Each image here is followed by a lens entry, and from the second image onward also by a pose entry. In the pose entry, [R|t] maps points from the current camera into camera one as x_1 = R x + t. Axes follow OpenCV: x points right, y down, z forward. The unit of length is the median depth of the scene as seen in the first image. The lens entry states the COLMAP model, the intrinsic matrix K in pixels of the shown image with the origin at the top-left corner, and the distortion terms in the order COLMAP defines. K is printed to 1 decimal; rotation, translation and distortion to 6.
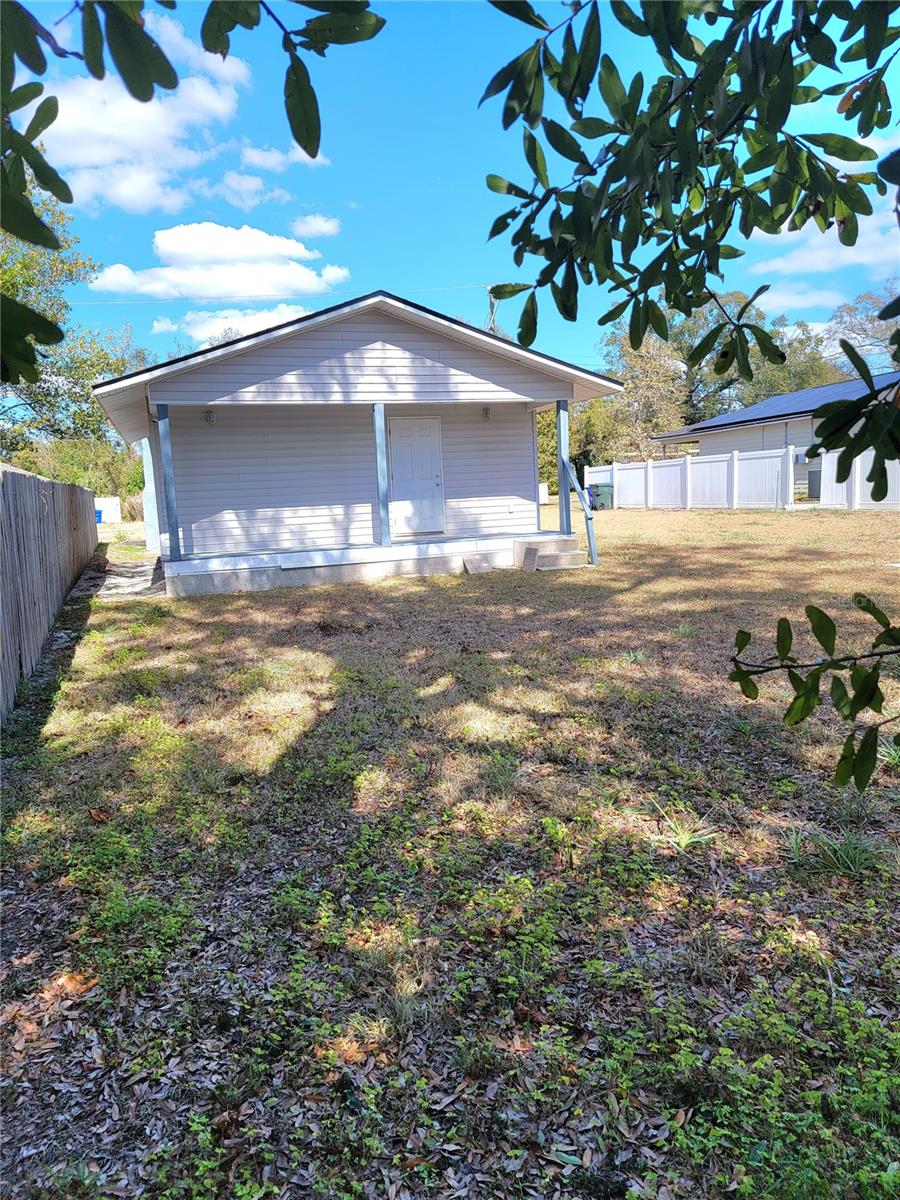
lens RADIAL K [[827.7, 0, 447.6], [0, 827.7, 597.0], [0, 0, 1]] dist [0.064276, -0.004753]
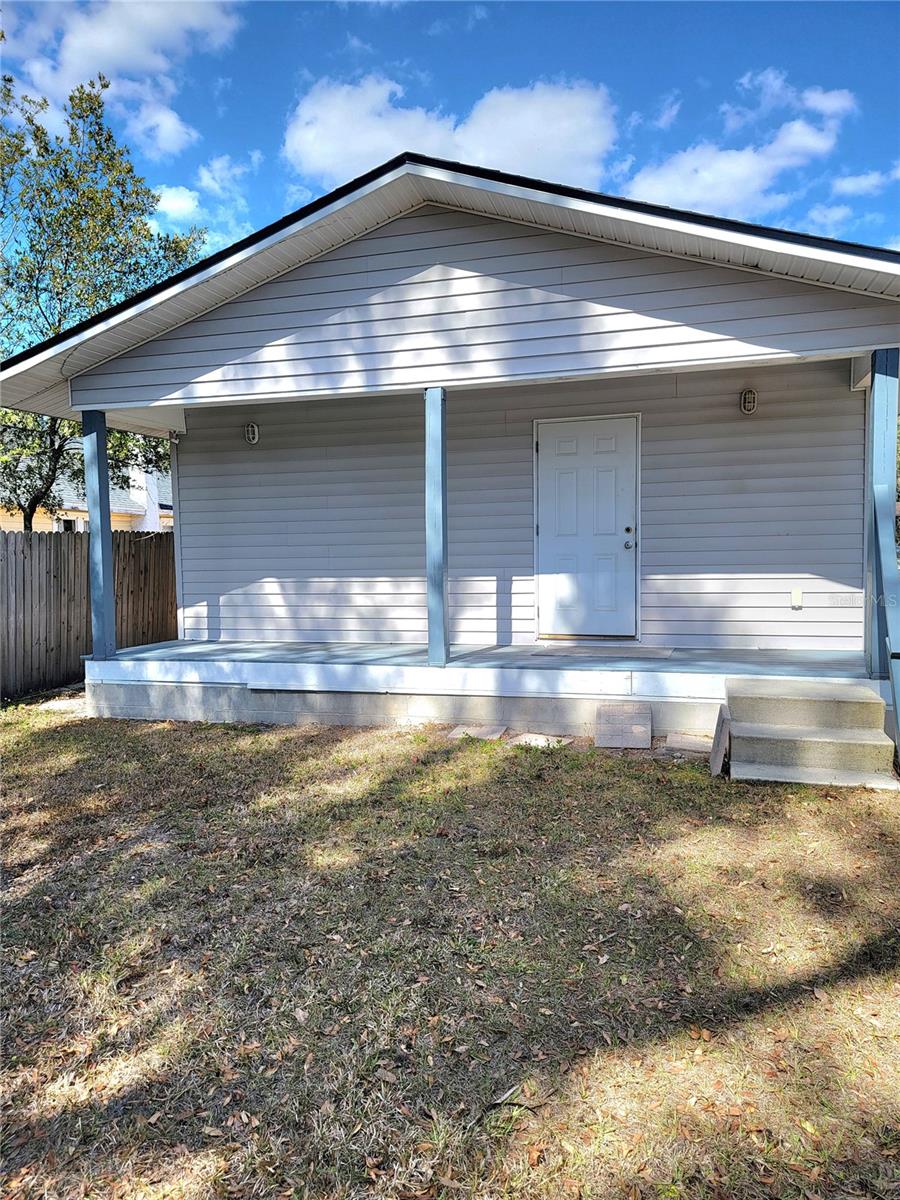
lens RADIAL K [[827.7, 0, 452.6], [0, 827.7, 601.1], [0, 0, 1]] dist [0.064276, -0.004753]
pose [[0.812339, 0.070443, -0.578915, 0.229070], [-0.095543, 0.995341, -0.012952, -0.096207], [0.575306, 0.065833, 0.815285, 0.593492]]
